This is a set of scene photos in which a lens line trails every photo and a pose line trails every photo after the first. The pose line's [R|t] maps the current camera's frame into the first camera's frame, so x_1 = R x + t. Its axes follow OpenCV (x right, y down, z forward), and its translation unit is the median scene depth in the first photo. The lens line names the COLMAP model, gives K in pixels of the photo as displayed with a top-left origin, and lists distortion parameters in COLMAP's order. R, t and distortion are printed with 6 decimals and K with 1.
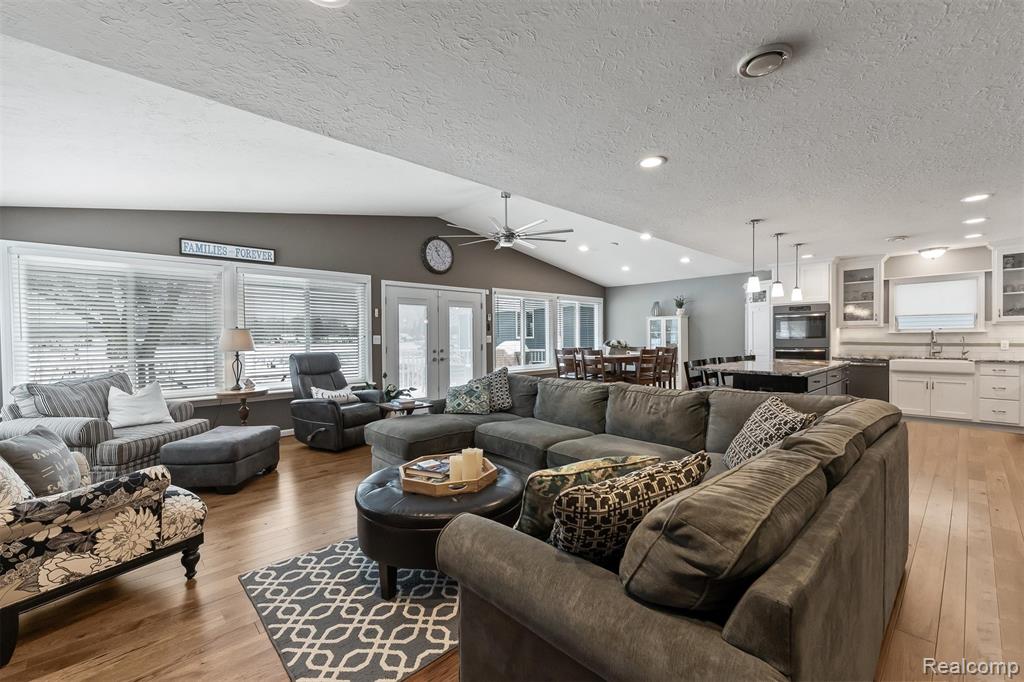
lens RADIAL K [[391.0, 0, 534.8], [0, 391.0, 340.6], [0, 0, 1]] dist [0.000959, 0.000114]
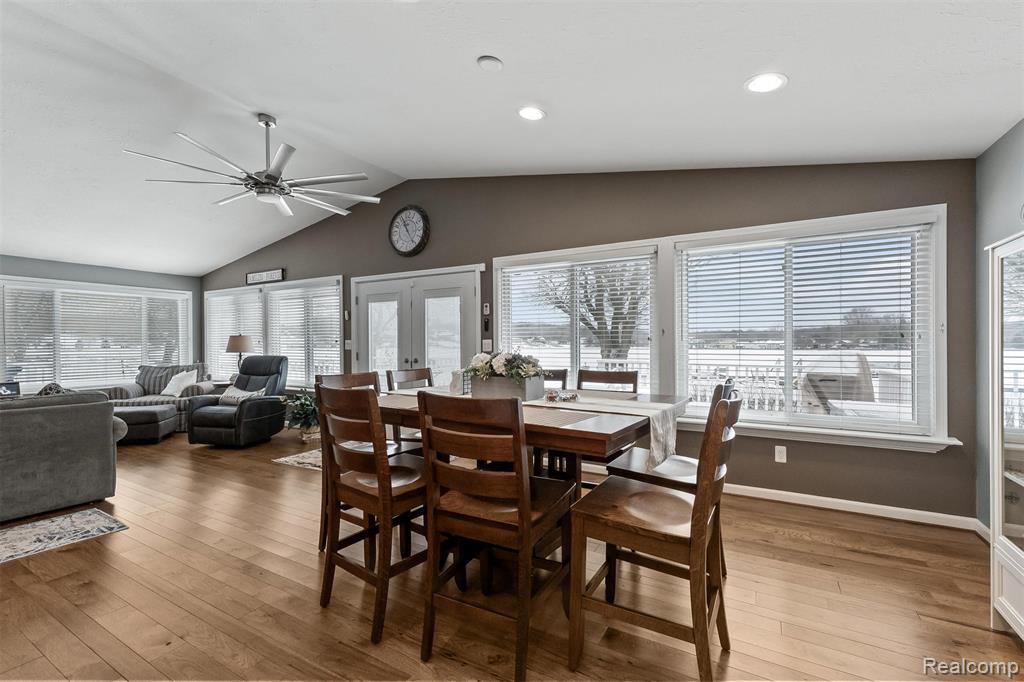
lens RADIAL K [[430.9, 0, 505.4], [0, 430.9, 343.2], [0, 0, 1]] dist [0.001539, 0.000642]
pose [[0.295978, 0.006448, -0.955173, 0.610228], [-0.006961, 0.999965, 0.004593, -0.012389], [0.955169, 0.005289, 0.296013, 0.977420]]
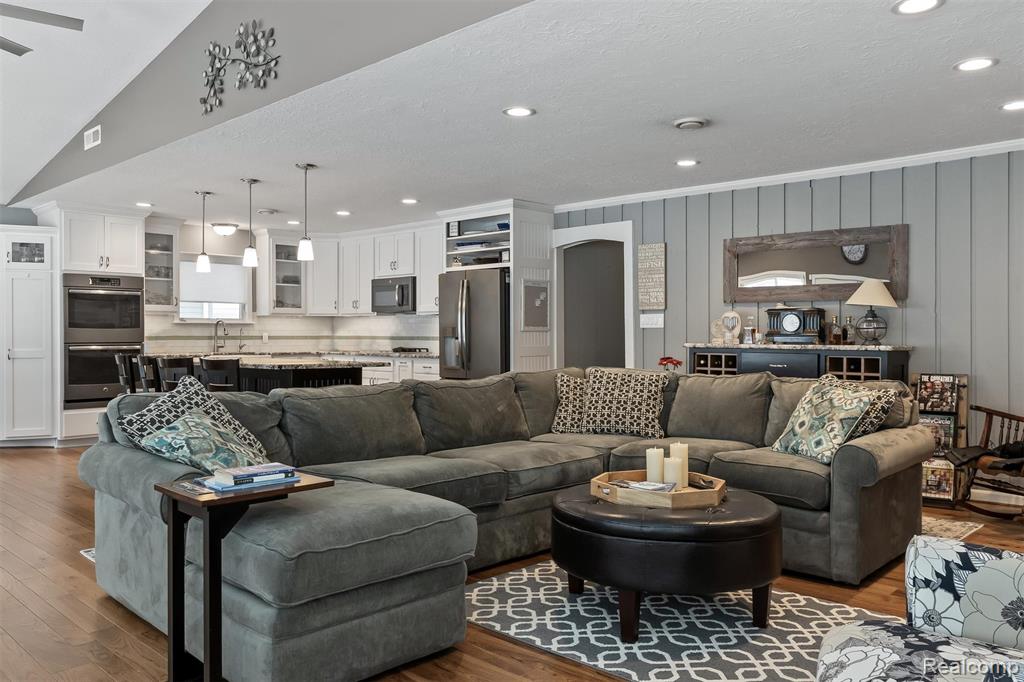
lens RADIAL K [[753.5, 0, 486.4], [0, 753.5, 324.3], [0, 0, 1]] dist [0.003043, -0.002917]
pose [[-0.071678, 0.019894, 0.997229, -0.539864], [0.009417, 0.999770, -0.019268, 0.015480], [-0.997383, 0.008010, -0.071849, 0.475226]]
